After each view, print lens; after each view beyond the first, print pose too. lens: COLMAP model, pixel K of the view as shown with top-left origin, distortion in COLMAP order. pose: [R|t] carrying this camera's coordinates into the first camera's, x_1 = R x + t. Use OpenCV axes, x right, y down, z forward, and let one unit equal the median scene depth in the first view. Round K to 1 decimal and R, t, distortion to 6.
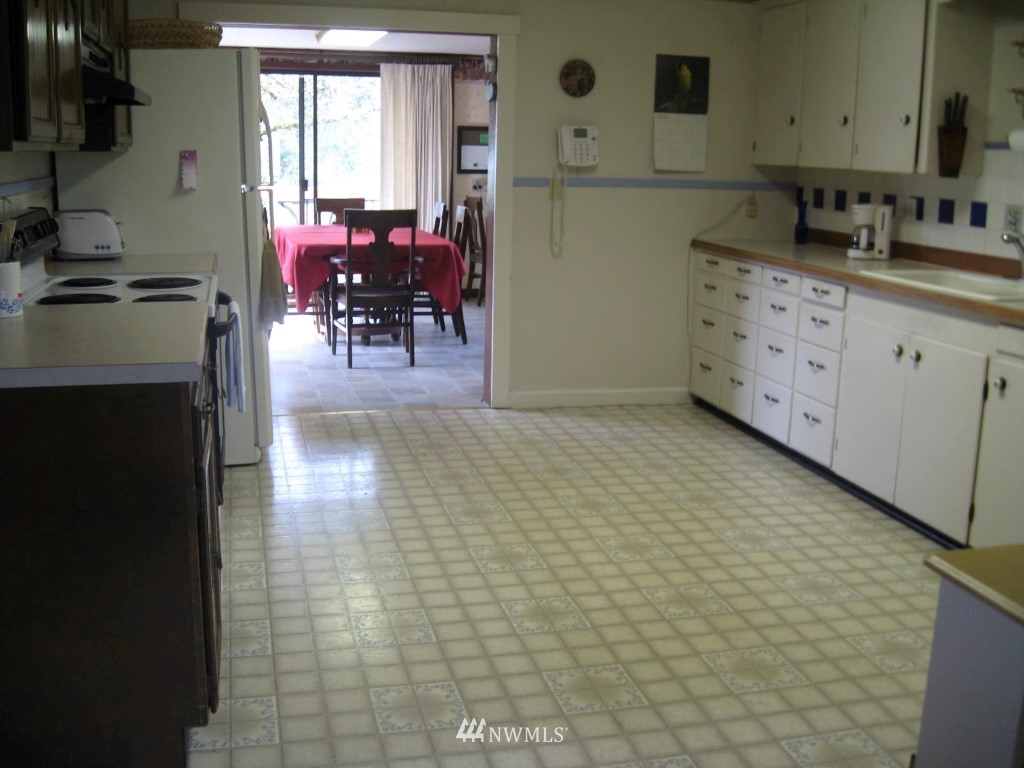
lens RADIAL K [[1037.8, 0, 512.0], [0, 1037.8, 384.0], [0, 0, 1]] dist [-0.140871, 0.021845]
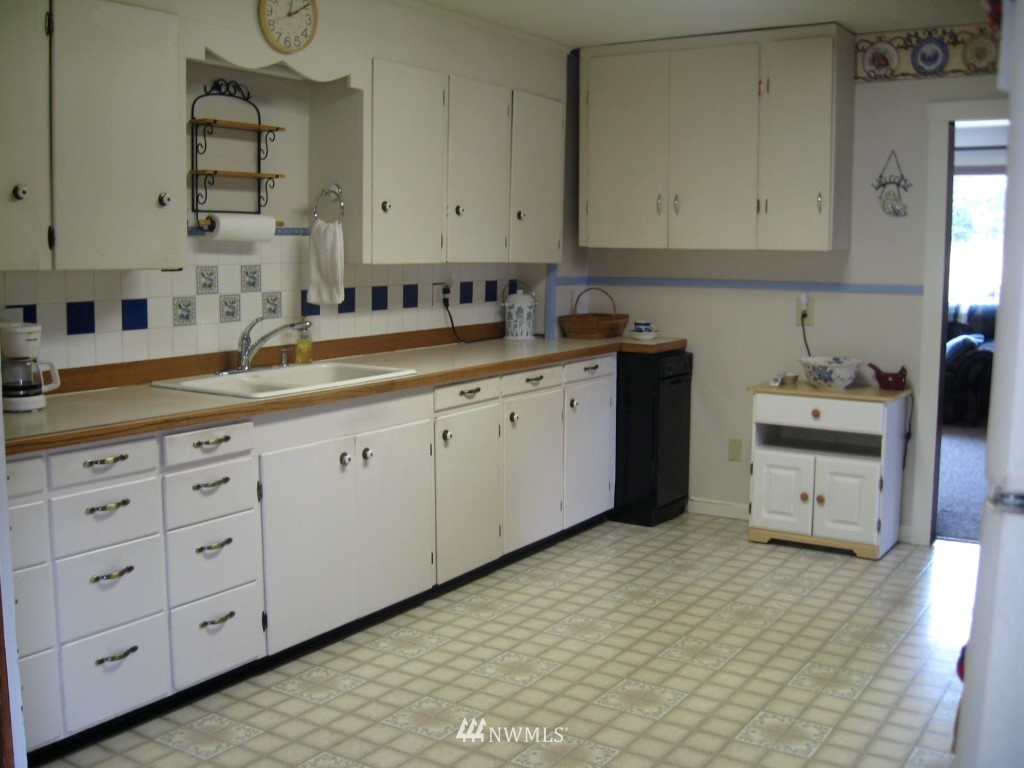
lens RADIAL K [[1037.8, 0, 512.0], [0, 1037.8, 384.0], [0, 0, 1]] dist [-0.140871, 0.021845]
pose [[-0.662663, -0.115000, 0.740036, -0.436334], [0.151298, 0.947209, 0.282673, -0.369873], [-0.733476, 0.299283, -0.610281, 1.587482]]
